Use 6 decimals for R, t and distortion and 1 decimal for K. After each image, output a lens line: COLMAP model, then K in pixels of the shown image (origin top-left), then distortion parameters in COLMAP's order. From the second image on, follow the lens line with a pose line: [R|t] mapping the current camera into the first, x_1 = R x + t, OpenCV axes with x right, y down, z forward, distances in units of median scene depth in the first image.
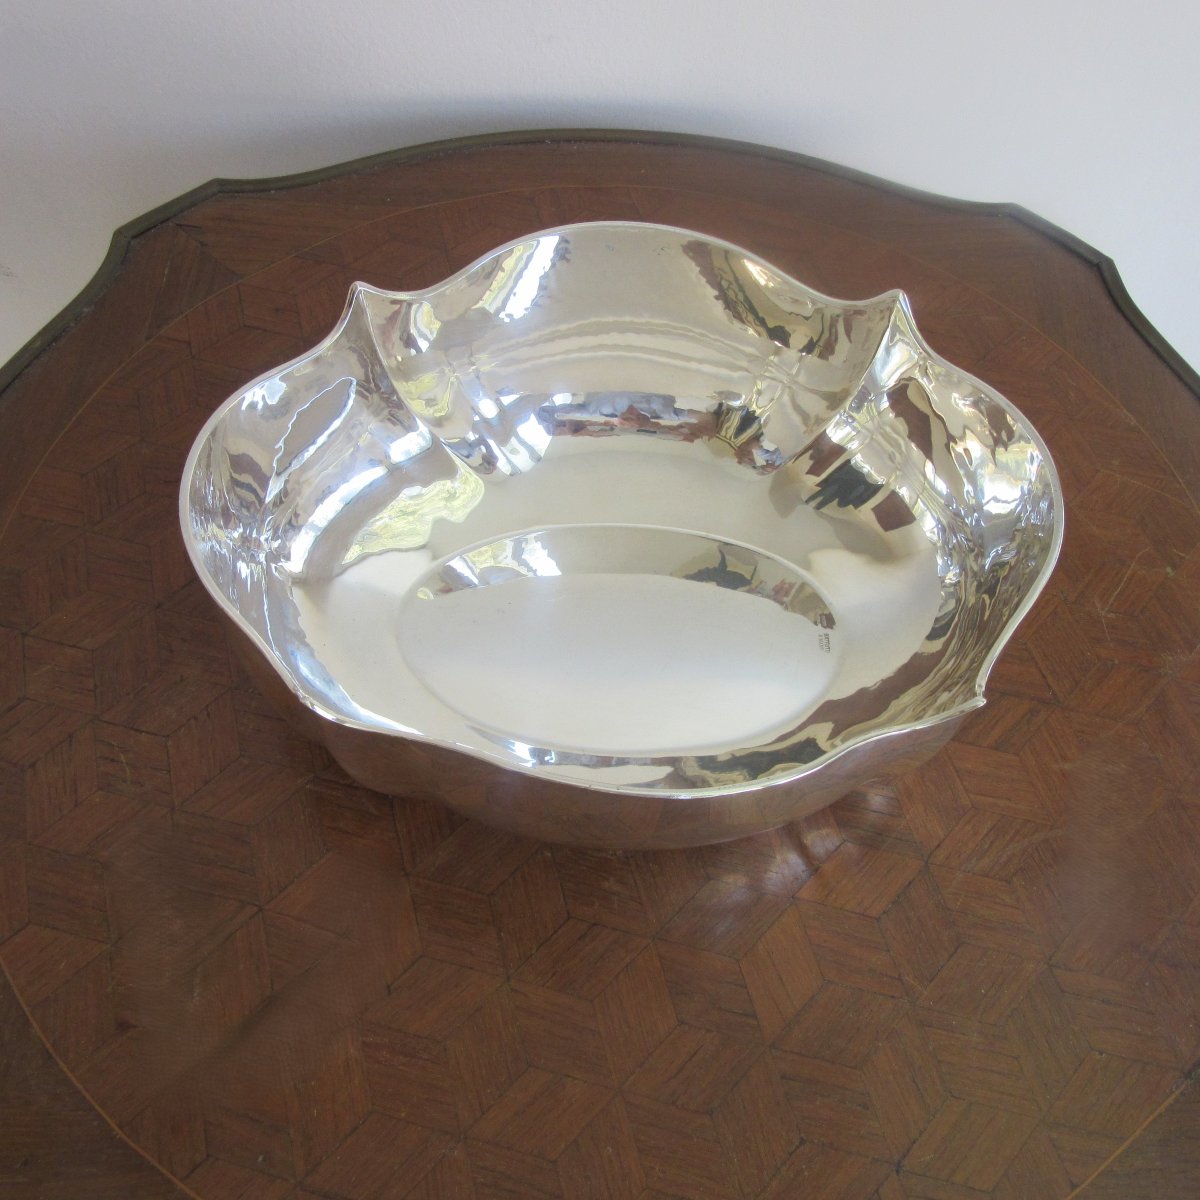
lens RADIAL K [[1182.5, 0, 598.7], [0, 1182.5, 607.8], [0, 0, 1]] dist [-0.027256, 0.024849]
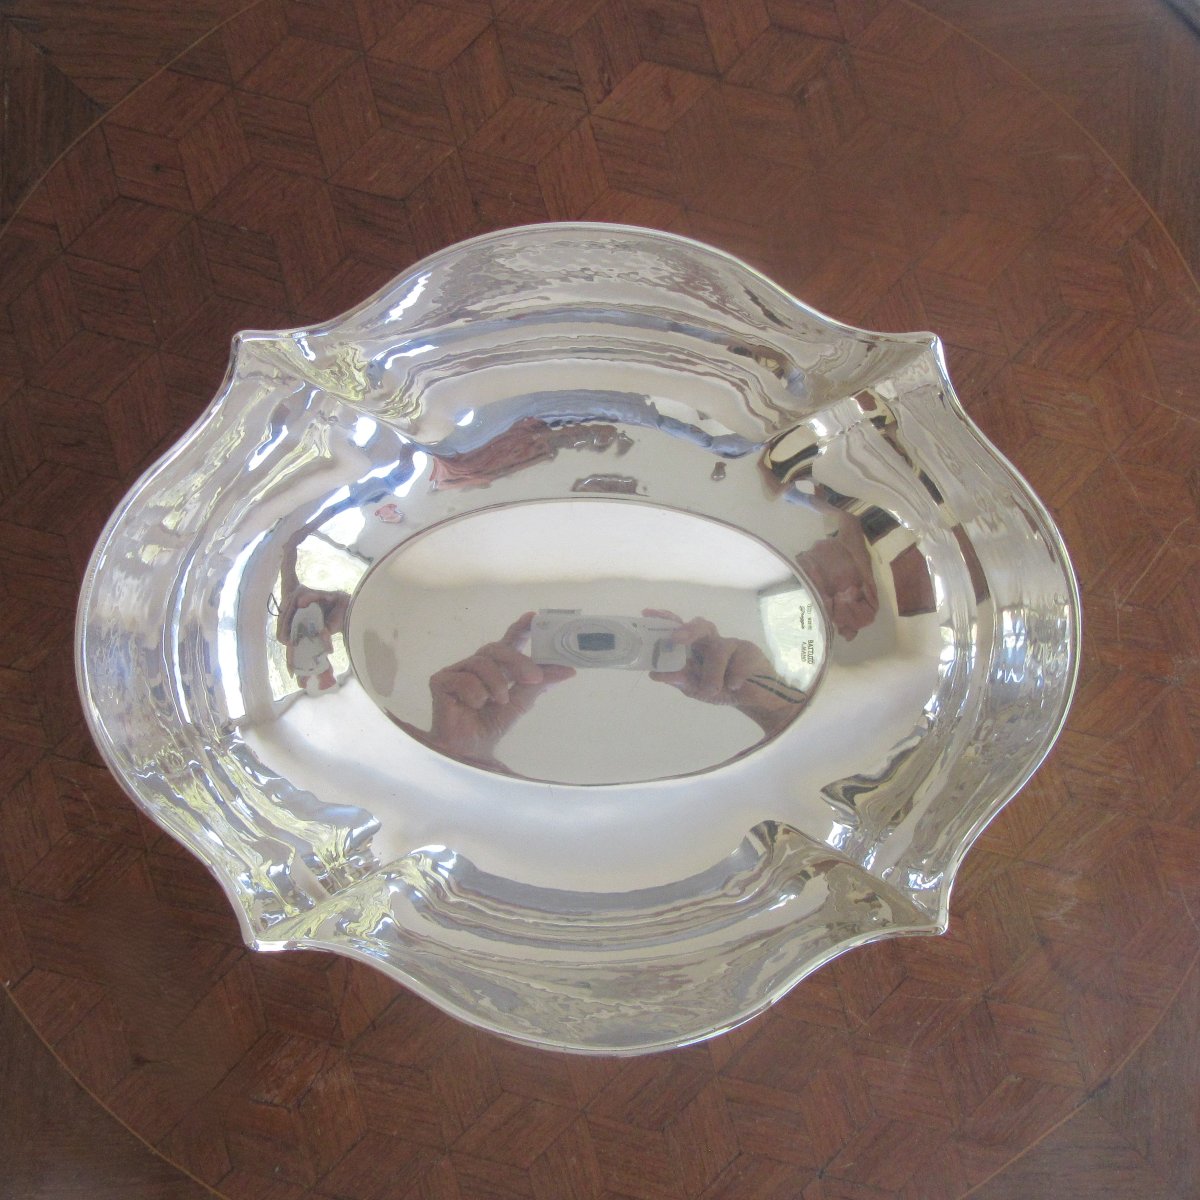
lens RADIAL K [[1174.2, 0, 600.0], [0, 1174.2, 600.0], [0, 0, 1]] dist [-0.023604, 0.009793]
pose [[0.999817, -0.001272, -0.019107, 0.052944], [0.010753, 0.862915, 0.505234, -0.551882], [0.015845, -0.505347, 0.862771, 0.259455]]
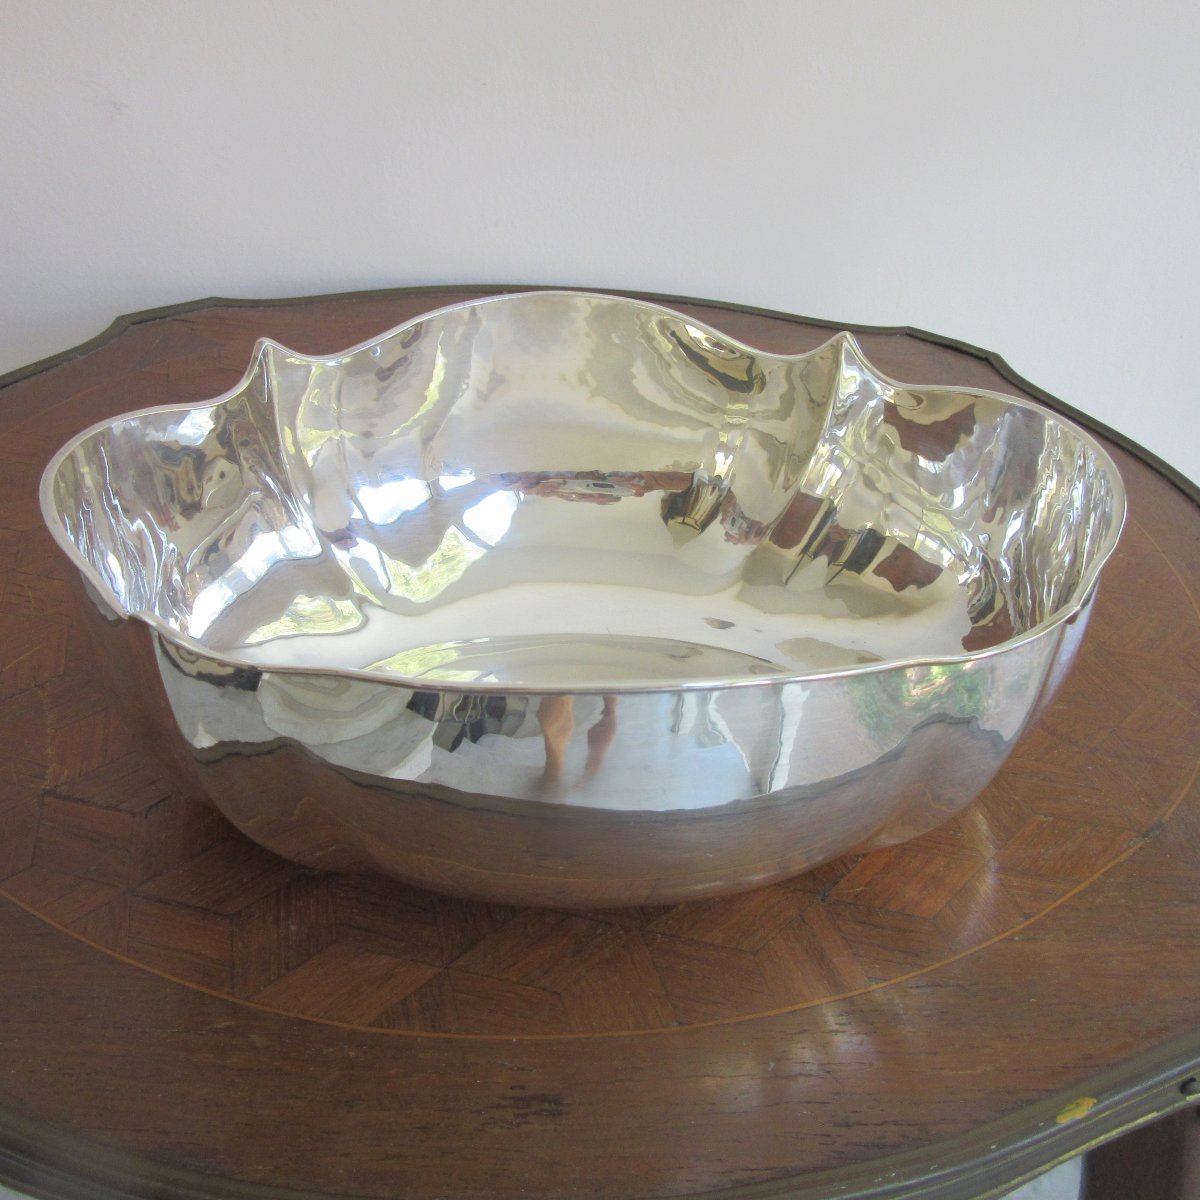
lens RADIAL K [[1182.5, 0, 598.7], [0, 1182.5, 607.8], [0, 0, 1]] dist [-0.027256, 0.024849]
pose [[0.999934, 0.010942, 0.003440, 0.076239], [-0.008526, 0.909694, -0.415191, 0.589881], [-0.007672, 0.415134, 0.909728, 0.109621]]
